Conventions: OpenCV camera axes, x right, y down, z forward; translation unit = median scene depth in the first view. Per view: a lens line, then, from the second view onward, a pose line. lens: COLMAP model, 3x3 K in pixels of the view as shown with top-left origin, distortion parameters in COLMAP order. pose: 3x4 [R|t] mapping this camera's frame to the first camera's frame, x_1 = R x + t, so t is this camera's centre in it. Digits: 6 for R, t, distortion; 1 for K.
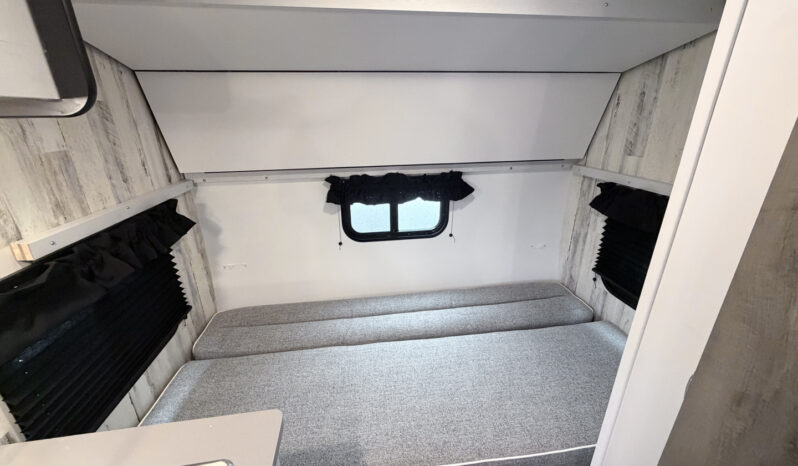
lens RADIAL K [[316.2, 0, 399.0], [0, 316.2, 233.0], [0, 0, 1]] dist [-0.003679, -0.000589]
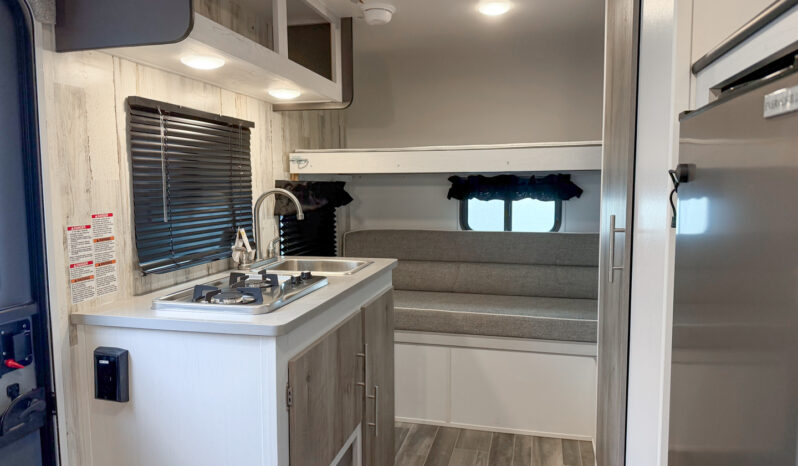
lens RADIAL K [[538.5, 0, 399.0], [0, 538.5, 233.0], [0, 0, 1]] dist [0.002416, 0.000005]
pose [[0.926452, 0.037667, -0.374523, 0.468400], [-0.134254, 0.962609, -0.235289, 0.679602], [0.351656, 0.268265, 0.896868, -1.083600]]
